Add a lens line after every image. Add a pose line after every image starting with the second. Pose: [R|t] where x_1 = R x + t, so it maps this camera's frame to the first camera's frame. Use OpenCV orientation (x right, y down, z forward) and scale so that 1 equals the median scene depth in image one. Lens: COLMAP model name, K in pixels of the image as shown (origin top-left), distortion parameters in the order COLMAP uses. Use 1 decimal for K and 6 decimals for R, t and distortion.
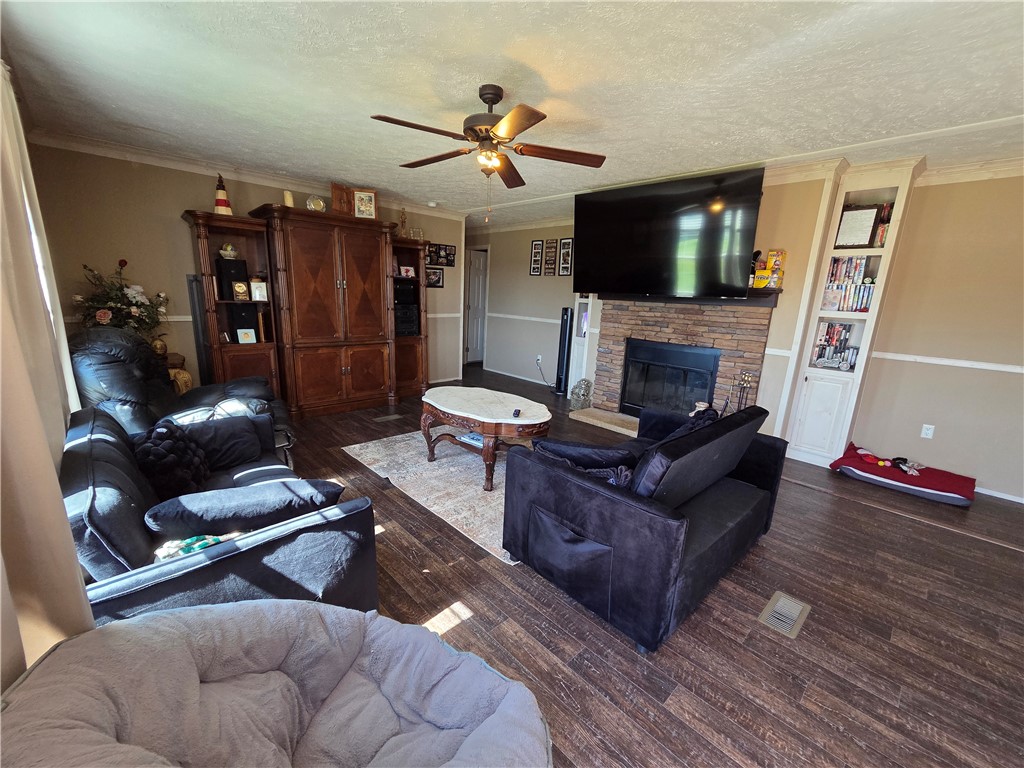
lens RADIAL K [[421.5, 0, 507.5], [0, 421.5, 384.2], [0, 0, 1]] dist [0.010017, 0.000448]
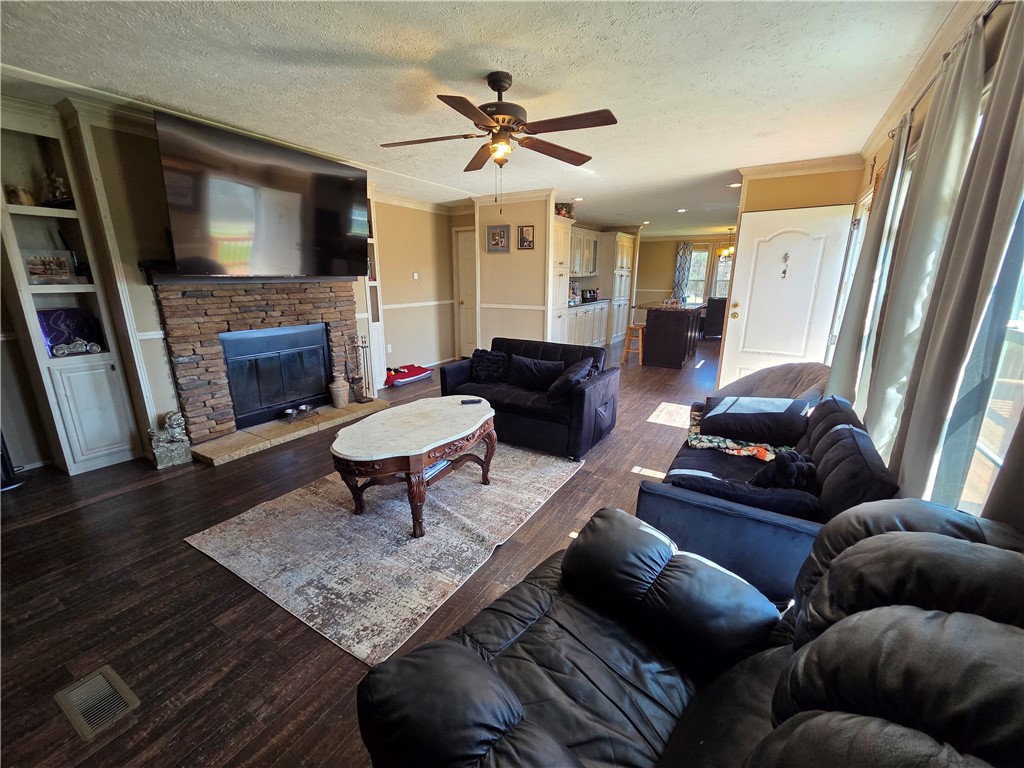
lens RADIAL K [[421.5, 0, 509.8], [0, 421.5, 387.3], [0, 0, 1]] dist [0.010017, 0.000448]
pose [[-0.258876, -0.293244, 0.920321, -0.710491], [0.194653, 0.917416, 0.347071, -0.226949], [-0.946094, 0.268991, -0.180416, 0.832771]]
